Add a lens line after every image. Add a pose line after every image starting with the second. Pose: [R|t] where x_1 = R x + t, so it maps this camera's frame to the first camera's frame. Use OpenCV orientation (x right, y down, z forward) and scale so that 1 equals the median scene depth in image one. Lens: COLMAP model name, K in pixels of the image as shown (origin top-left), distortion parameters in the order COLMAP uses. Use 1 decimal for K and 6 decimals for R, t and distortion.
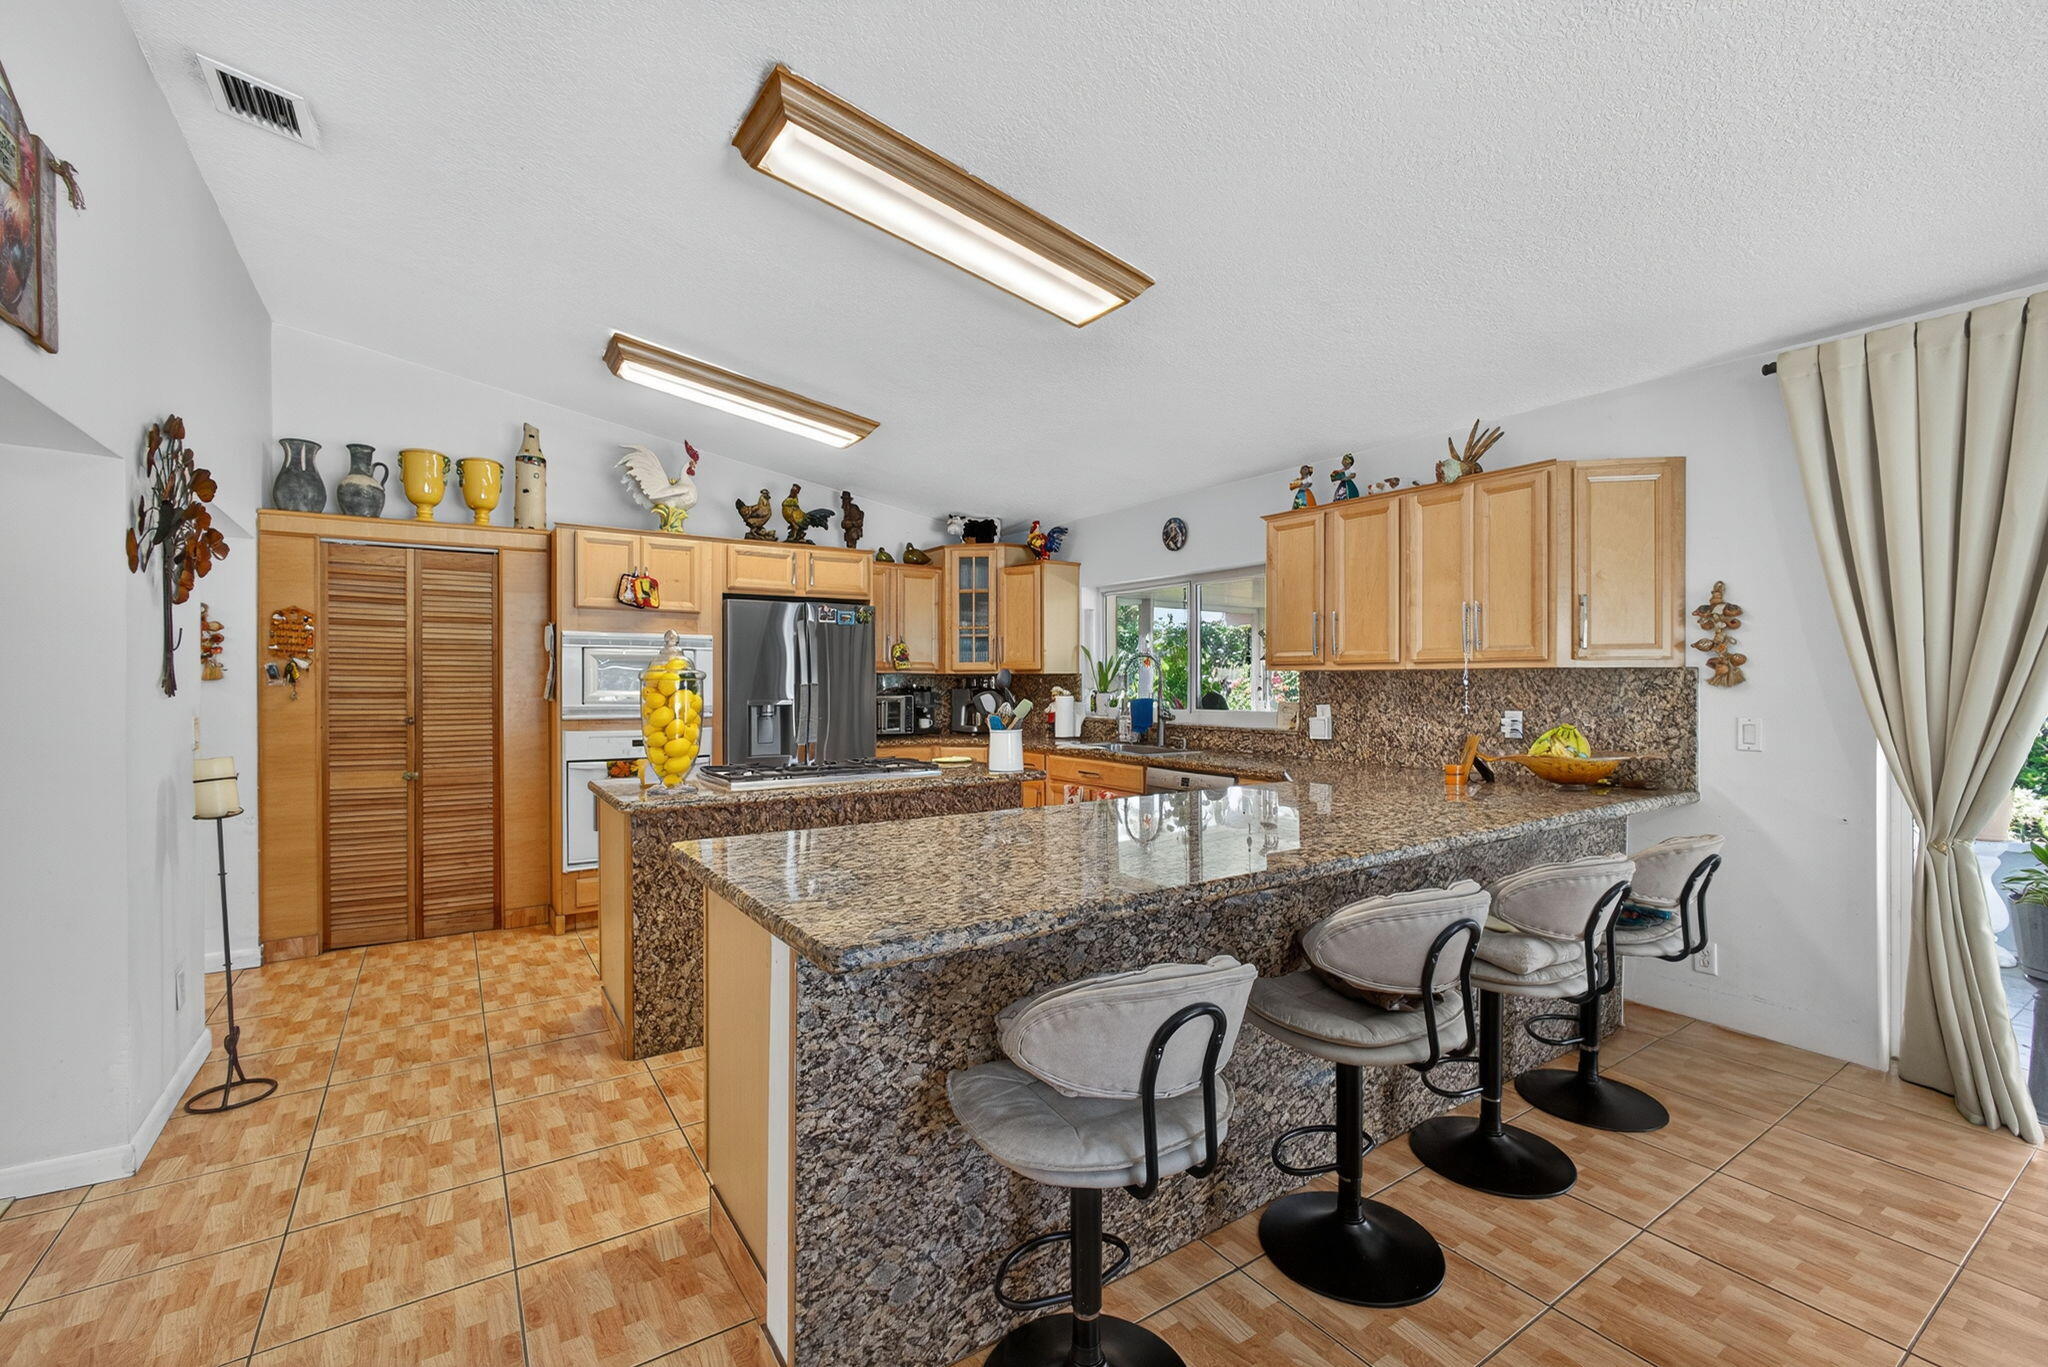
lens RADIAL K [[882.6, 0, 1026.1], [0, 882.6, 682.2], [0, 0, 1]] dist [-0.001703, 0.000309]
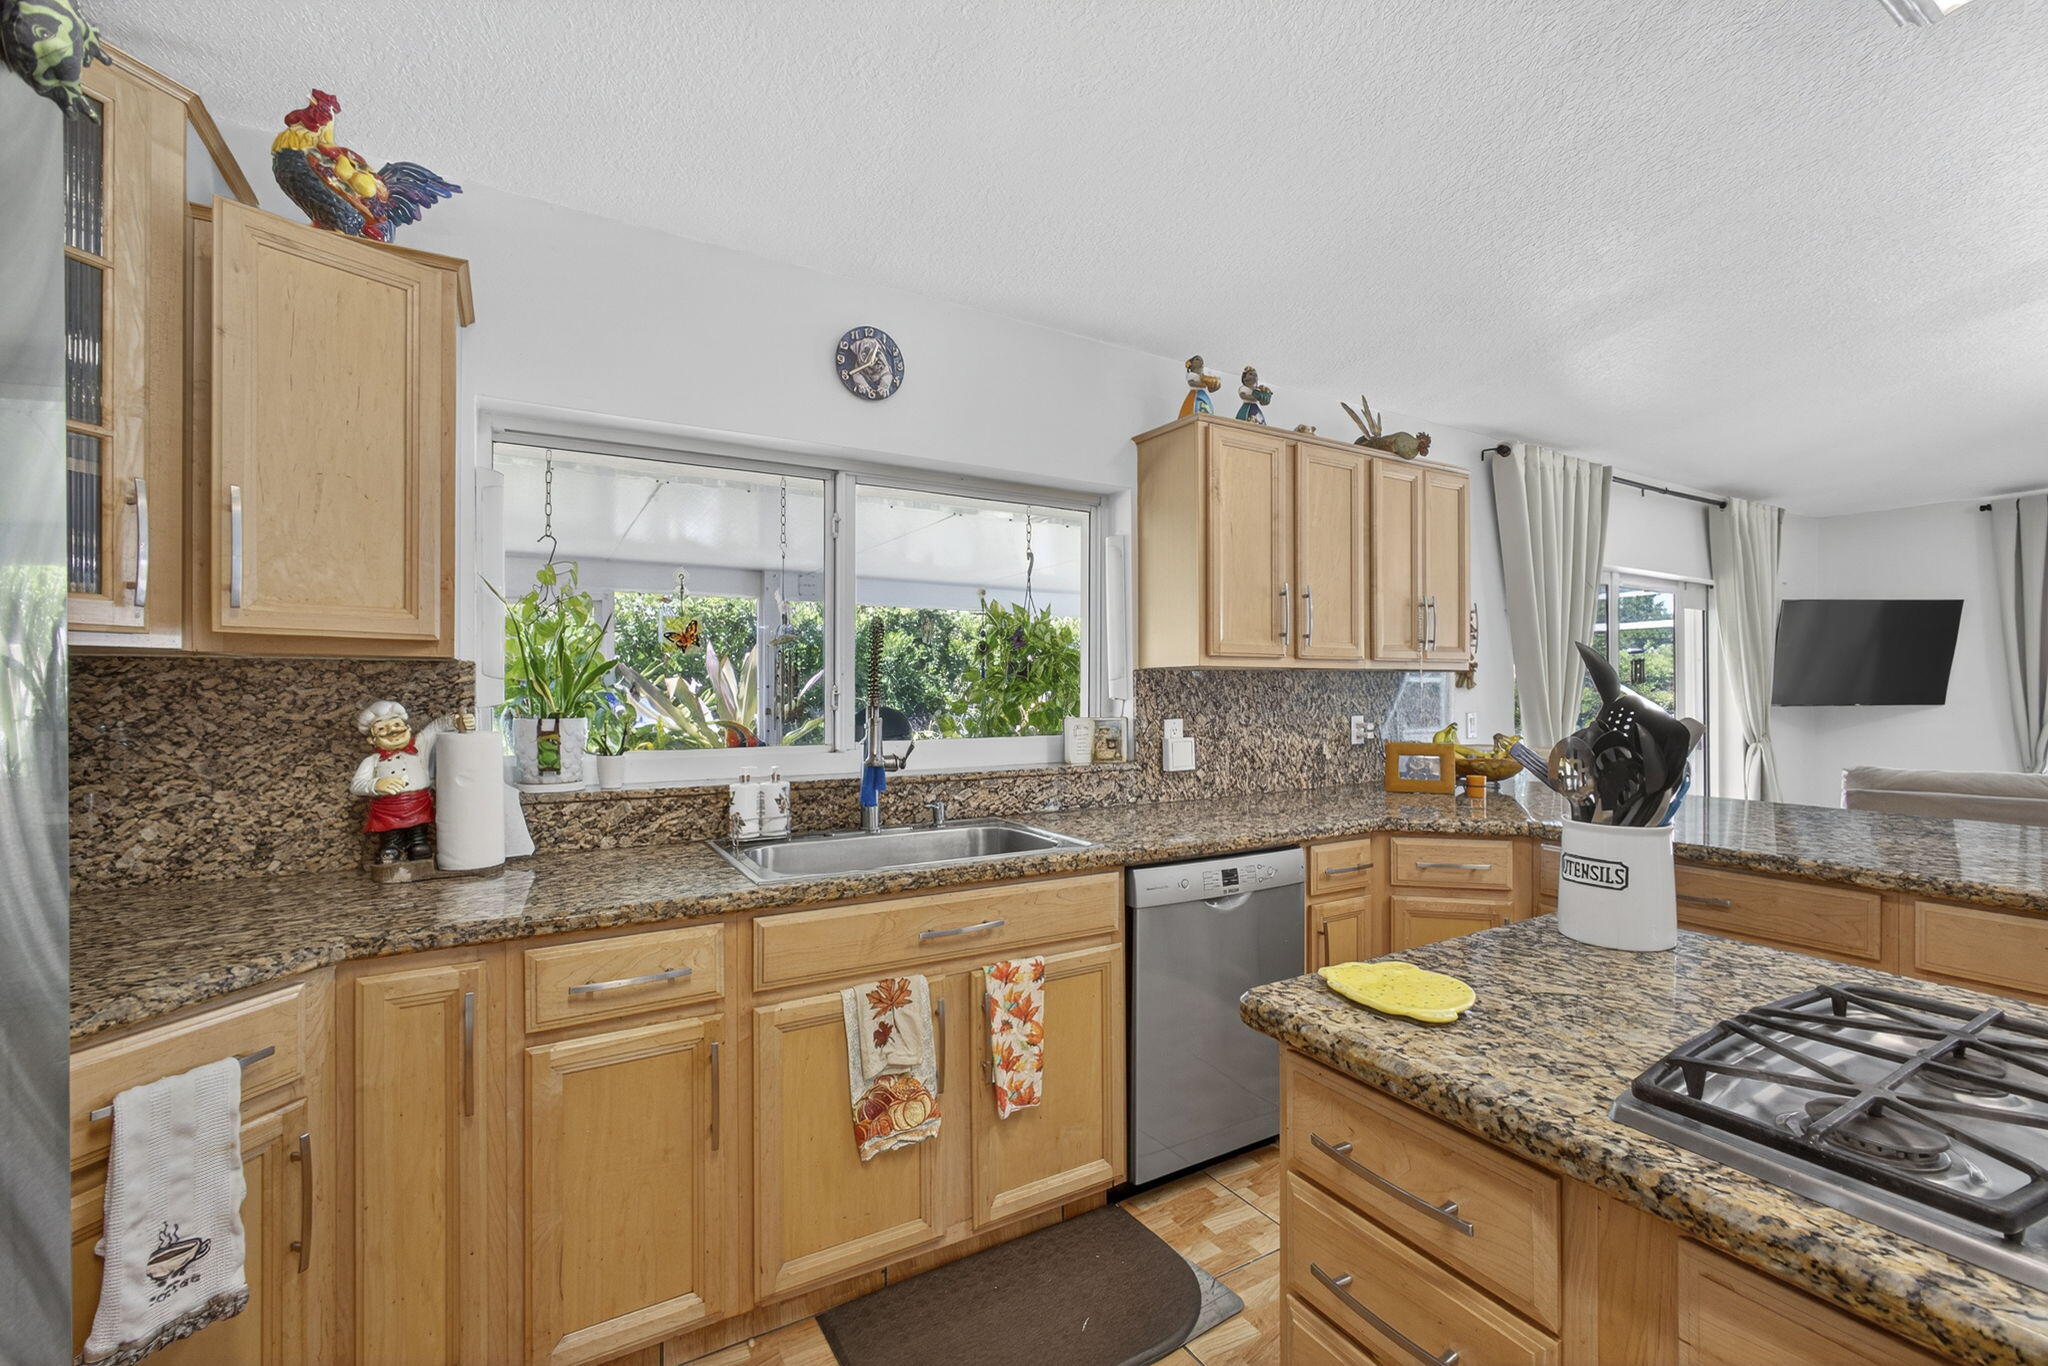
lens RADIAL K [[882.6, 0, 1009.9], [0, 882.6, 685.3], [0, 0, 1]] dist [-0.001703, 0.000309]
pose [[0.069825, 0.001876, 0.997557, -0.353586], [0.003775, 0.999991, -0.002145, 0.001052], [-0.997552, 0.003916, 0.069818, 1.118206]]
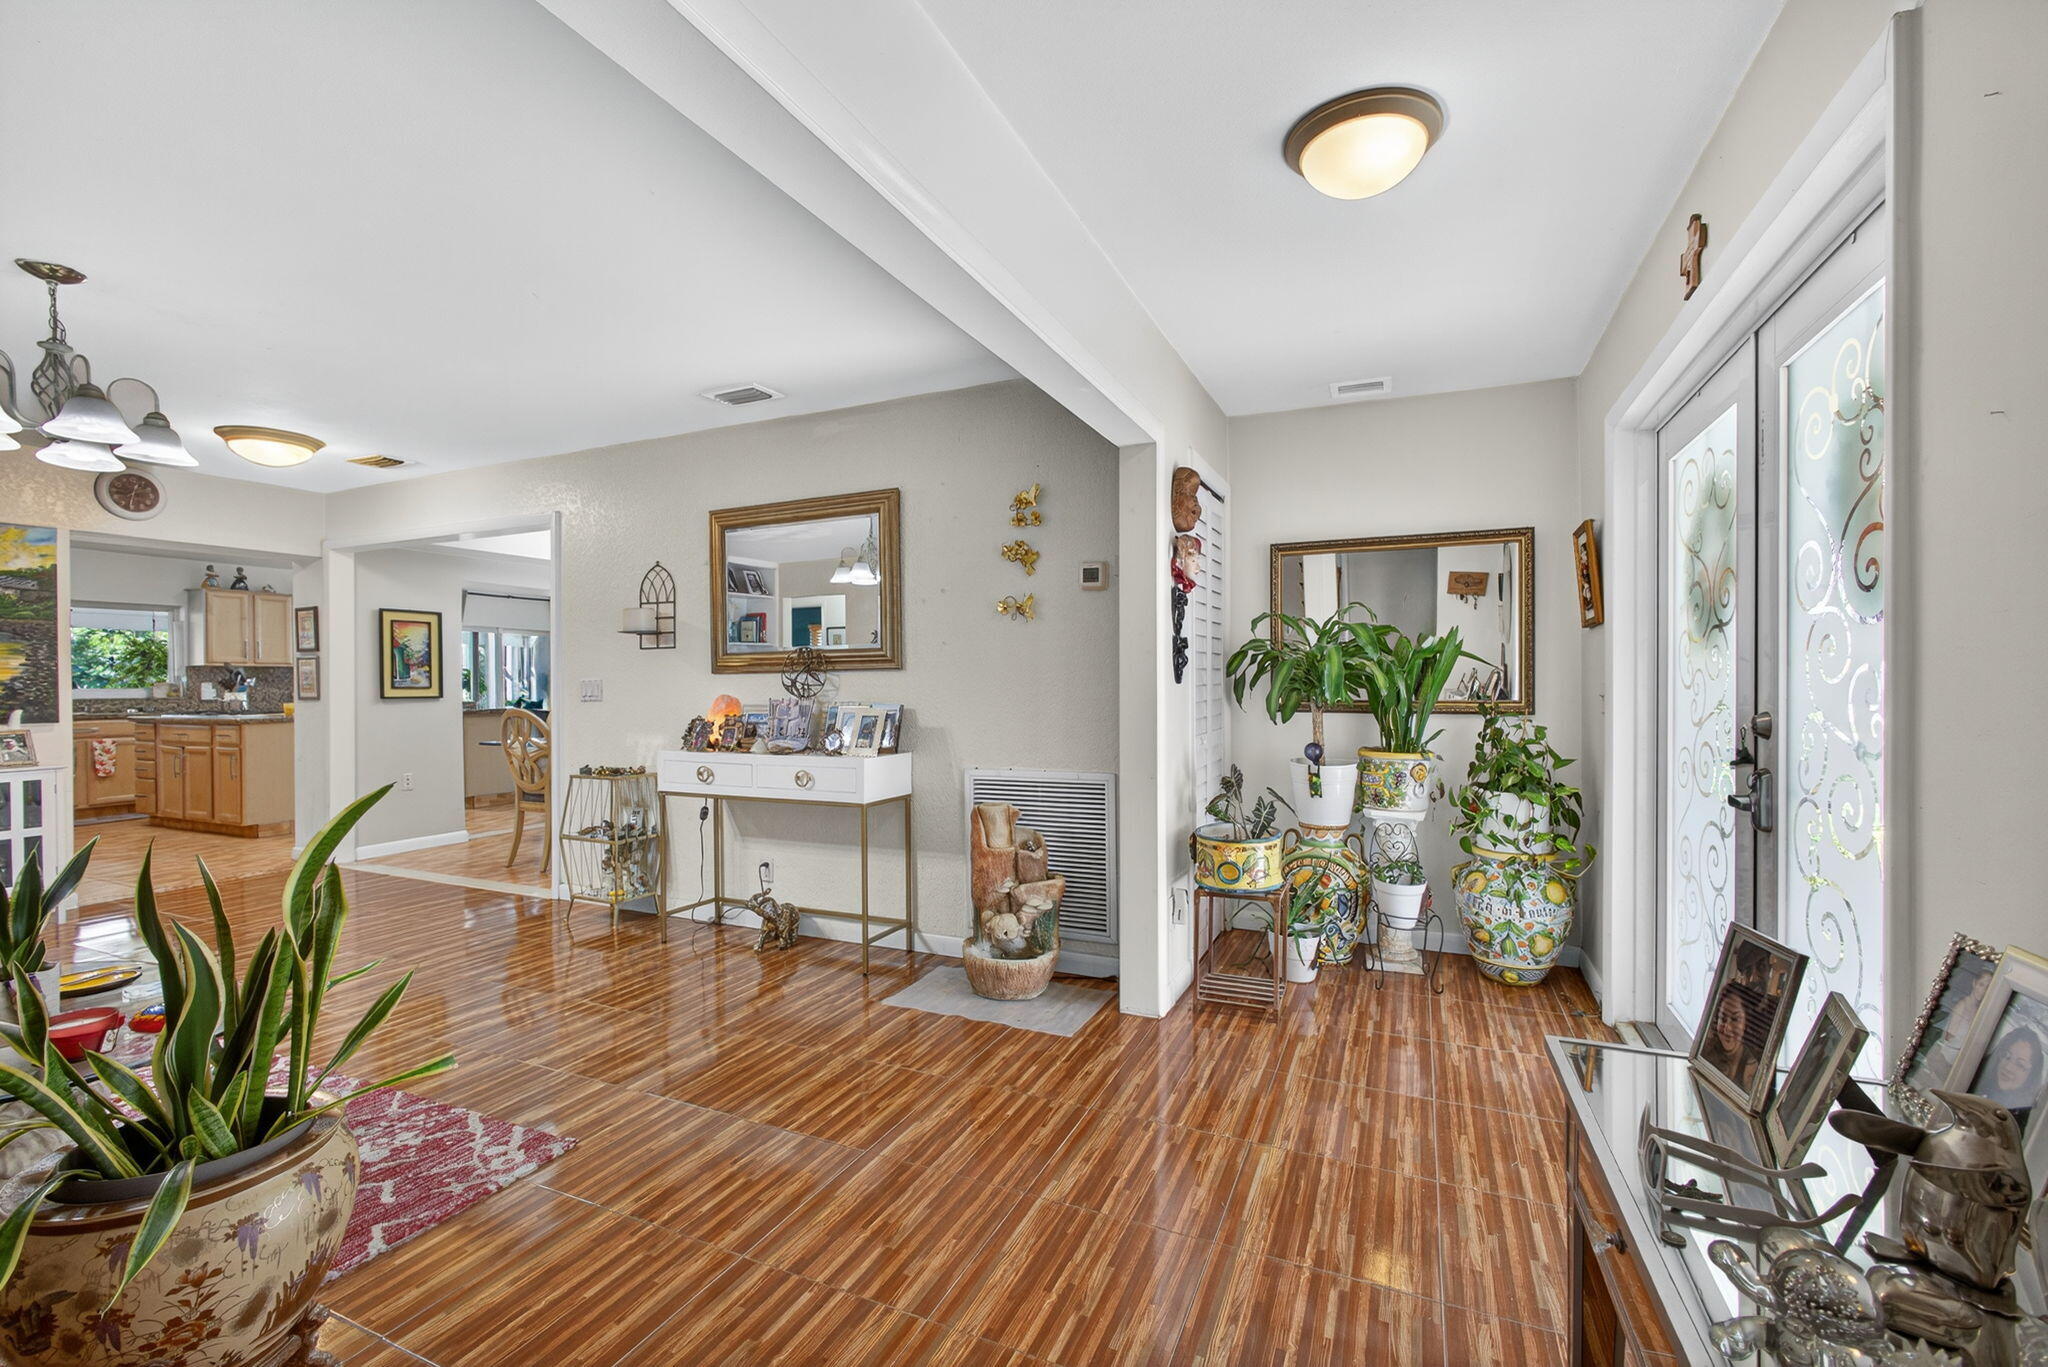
lens RADIAL K [[882.6, 0, 1020.8], [0, 882.6, 681.7], [0, 0, 1]] dist [-0.001703, 0.000309]
pose [[-0.530139, 0.002474, 0.847907, -2.600826], [0.008118, 0.999965, 0.002158, 0.038652], [-0.847872, 0.008028, -0.530141, 0.461587]]
